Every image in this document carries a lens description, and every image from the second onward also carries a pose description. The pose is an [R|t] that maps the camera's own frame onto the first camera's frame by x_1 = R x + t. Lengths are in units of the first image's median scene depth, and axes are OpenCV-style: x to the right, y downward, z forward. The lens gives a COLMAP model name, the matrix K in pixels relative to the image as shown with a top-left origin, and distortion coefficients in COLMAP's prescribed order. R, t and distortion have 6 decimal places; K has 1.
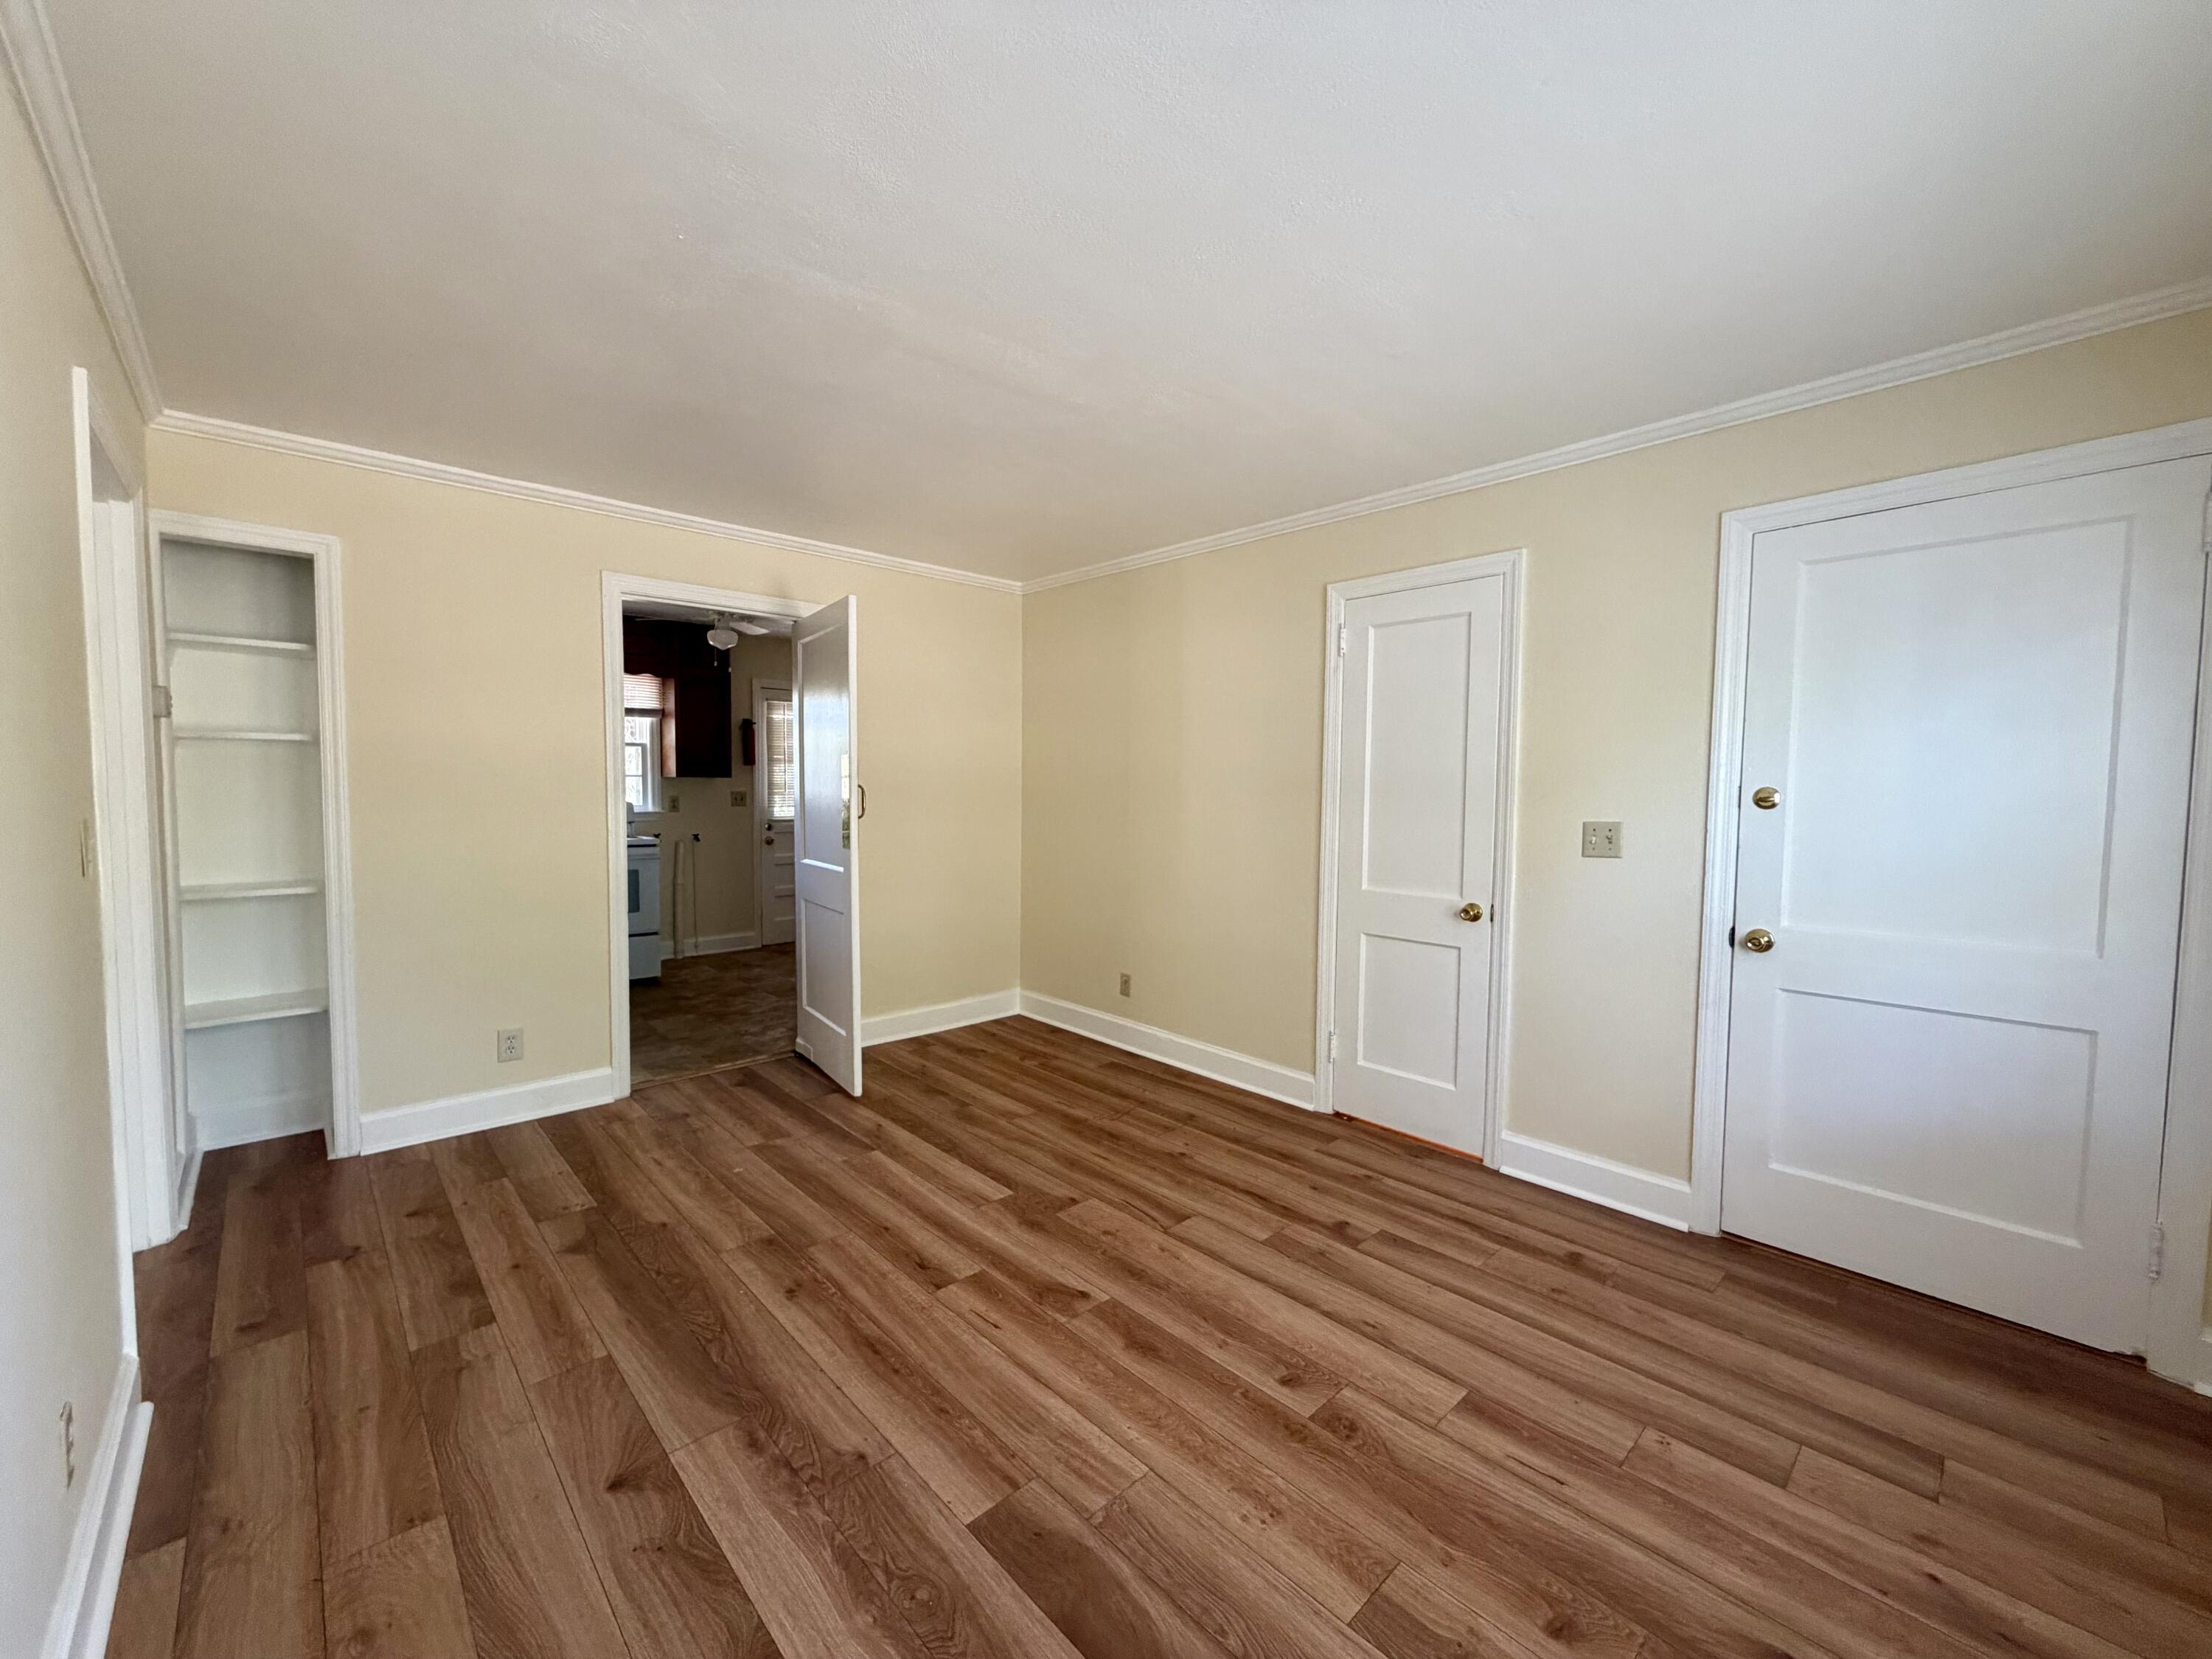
lens RADIAL K [[884.4, 0, 1102.5], [0, 884.4, 831.8], [0, 0, 1]] dist [0.001621, 0.000149]
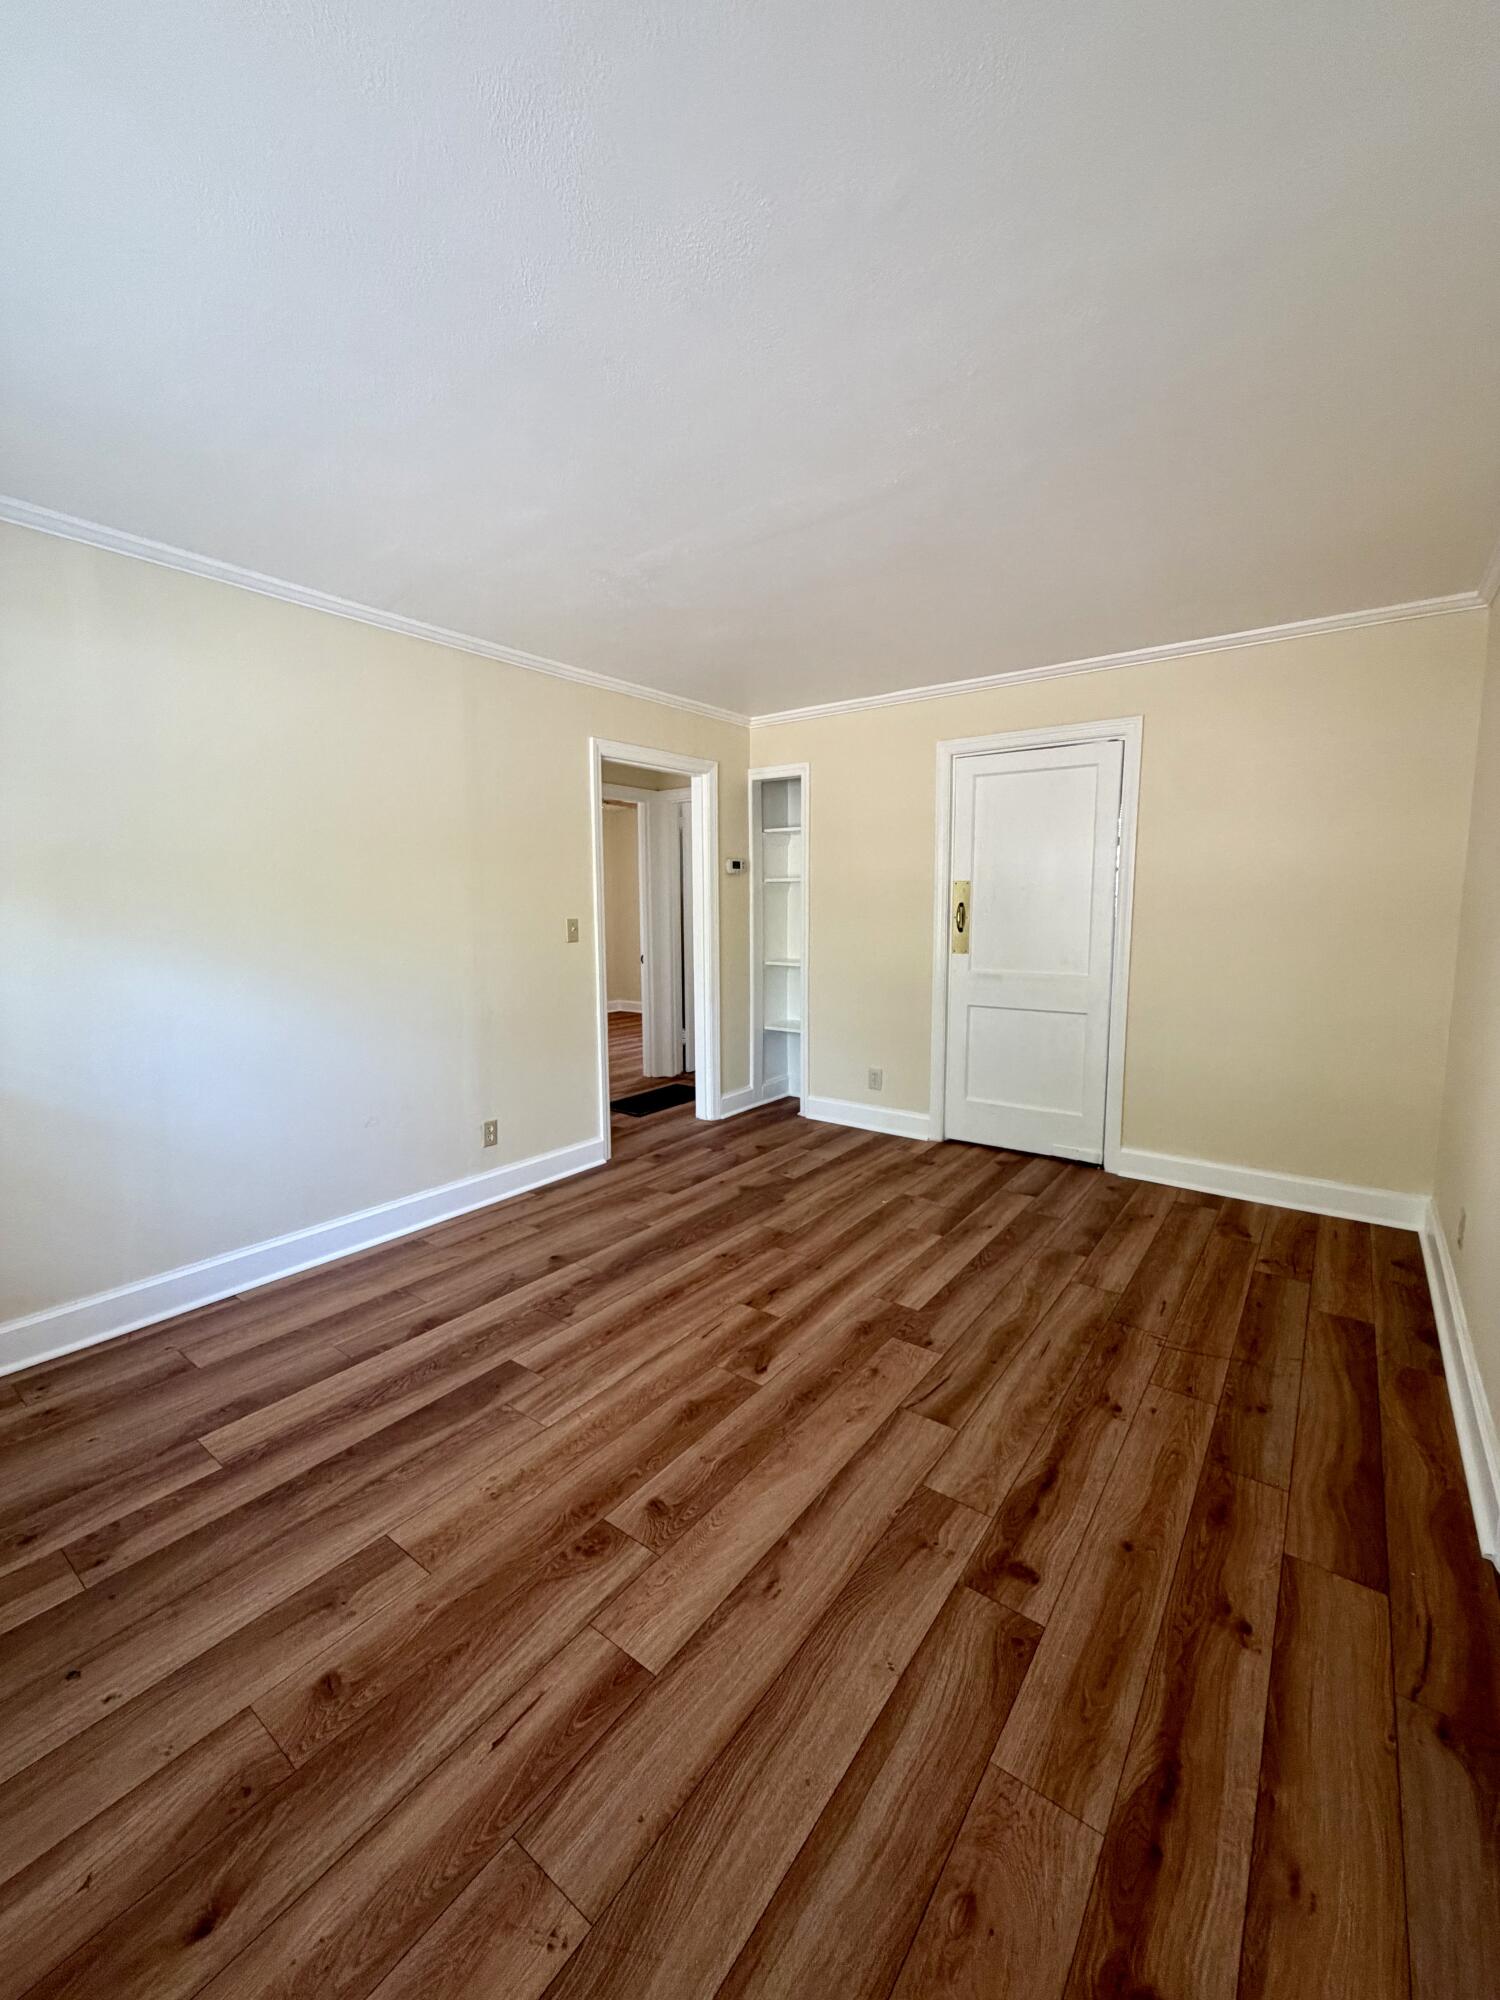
lens RADIAL K [[799.6, 0, 750.0], [0, 799.6, 1000.0], [0, 0, 1]] dist [0.001621, 0.000149]
pose [[0.176777, 0.109621, -0.978127, 0.800573], [-0.047321, 0.993576, 0.102800, -0.030738], [0.983113, 0.028114, 0.180829, 0.709494]]
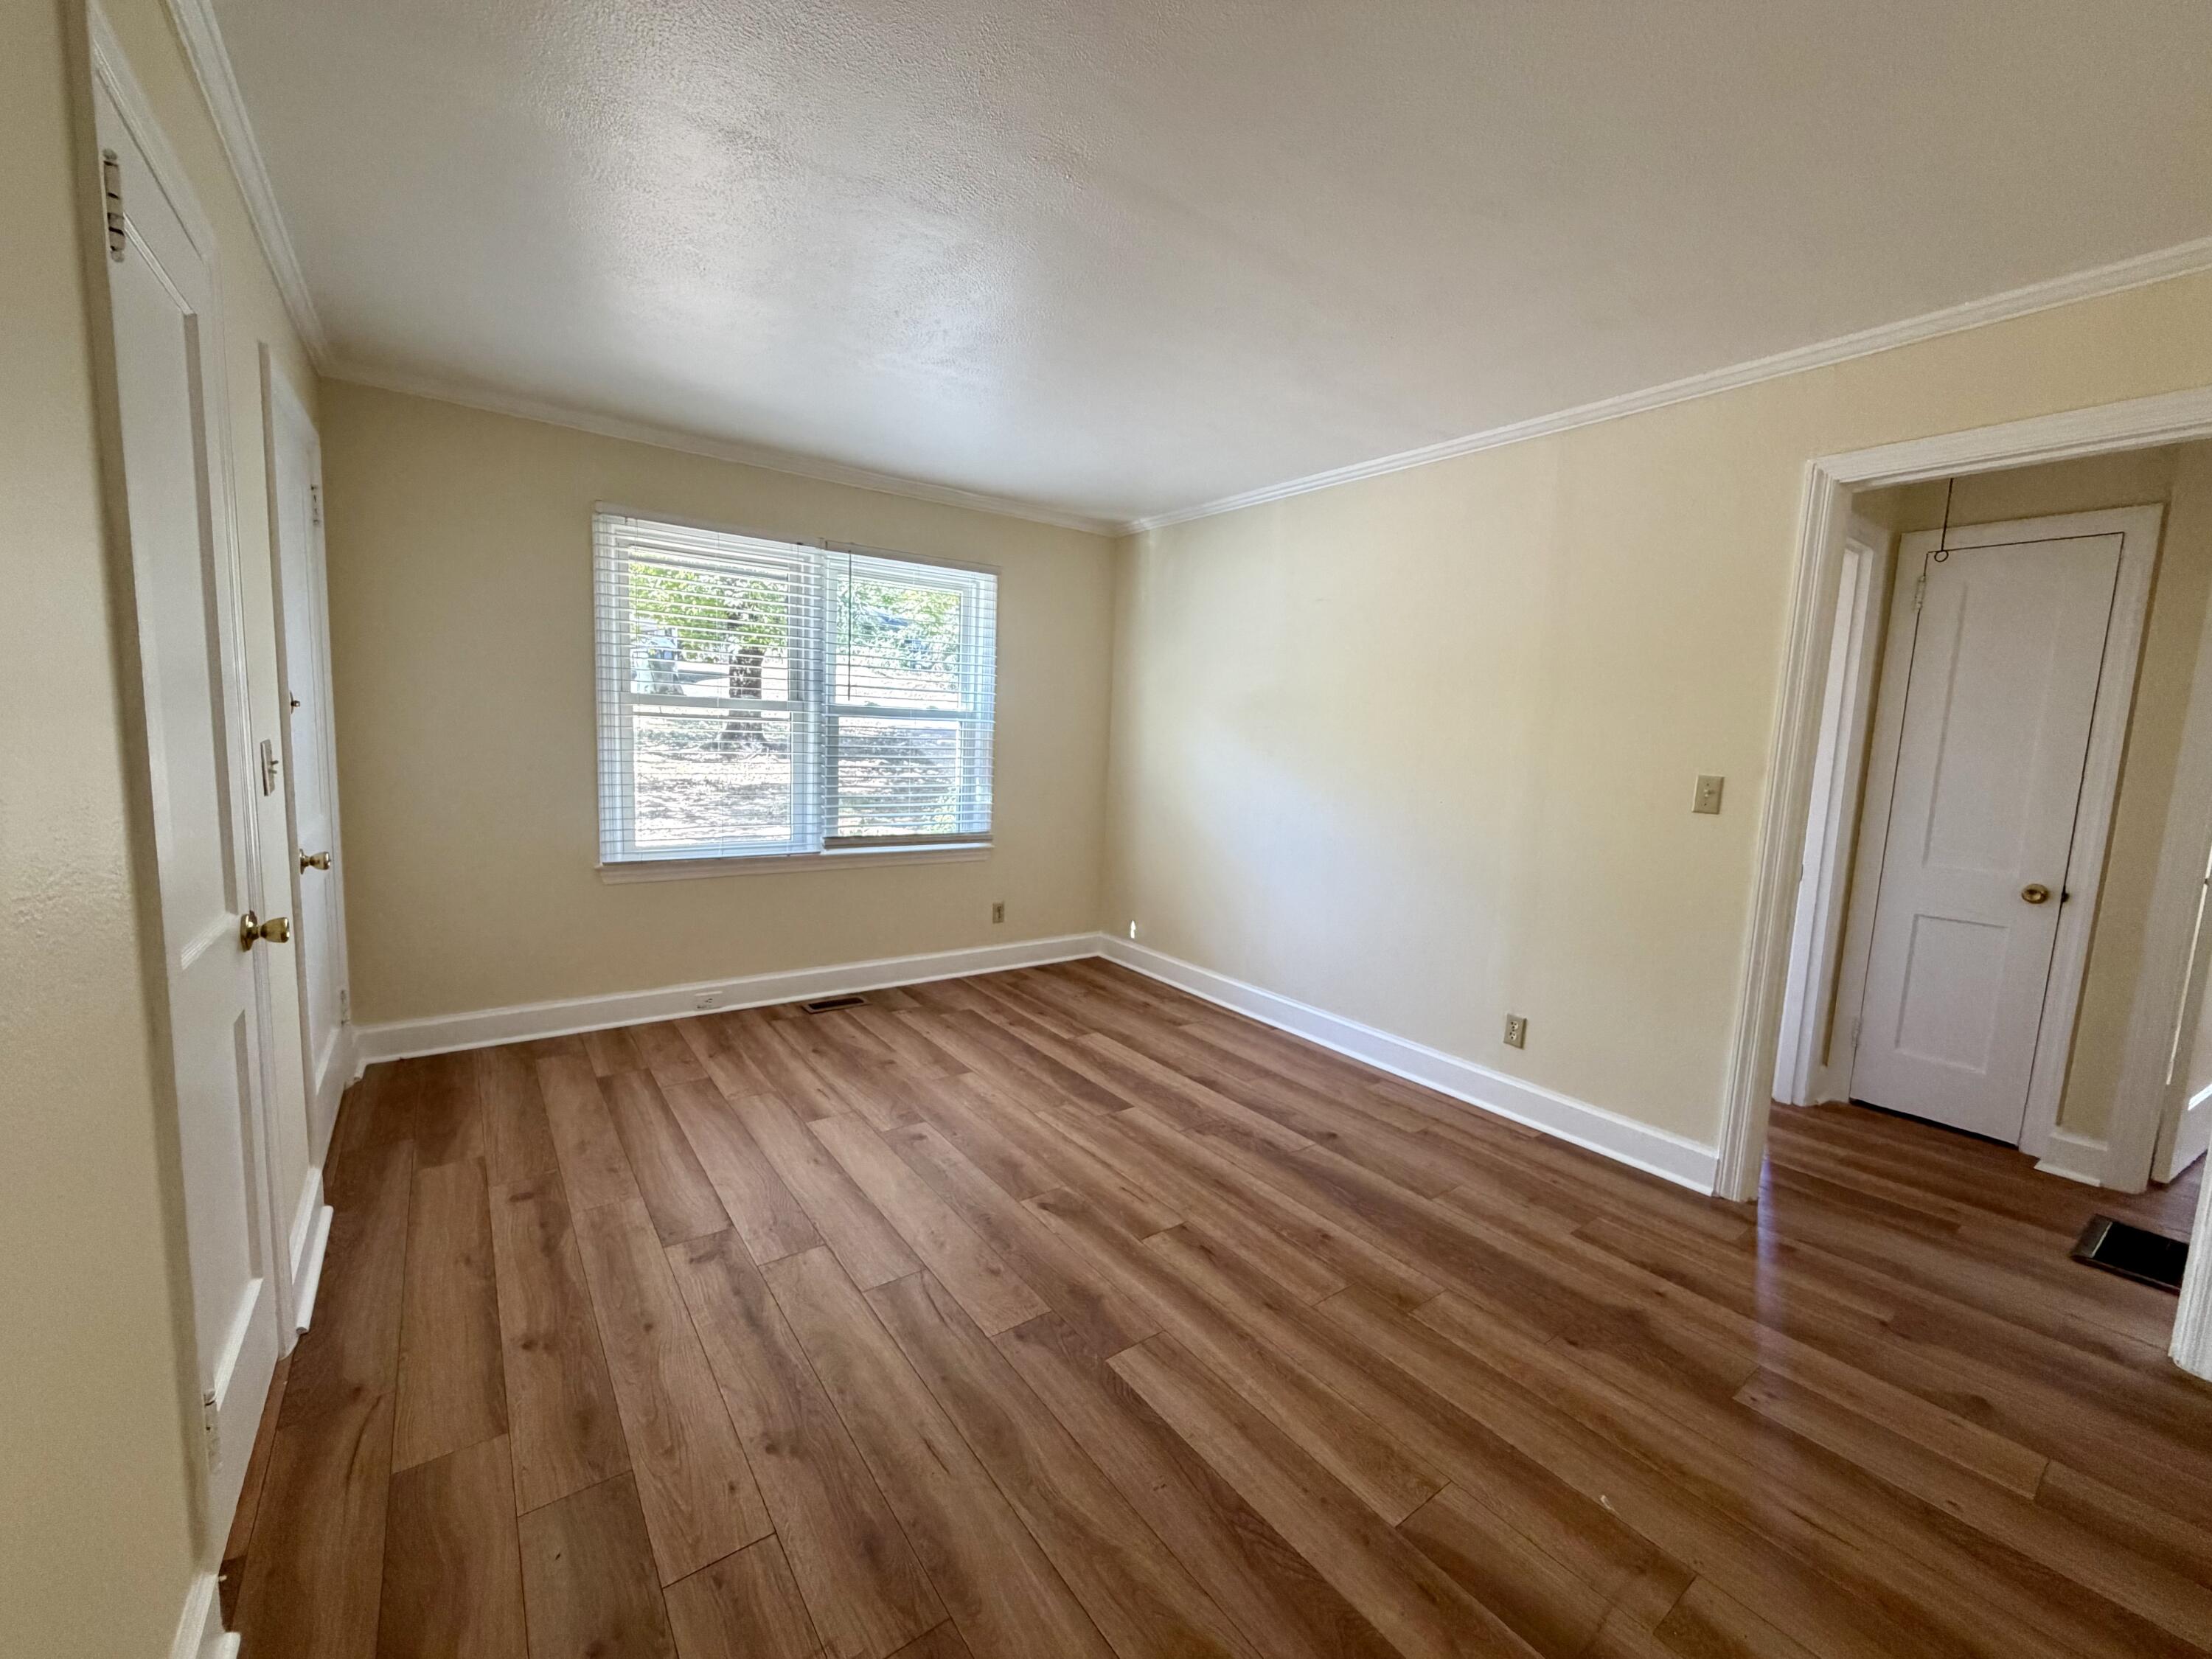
lens RADIAL K [[884.4, 0, 1102.5], [0, 884.4, 831.8], [0, 0, 1]] dist [0.001621, 0.000149]
pose [[-0.991816, -0.062052, 0.111585, -0.162295], [-0.042661, 0.984787, 0.168449, -0.091708], [-0.120340, 0.162310, -0.979374, 1.751064]]
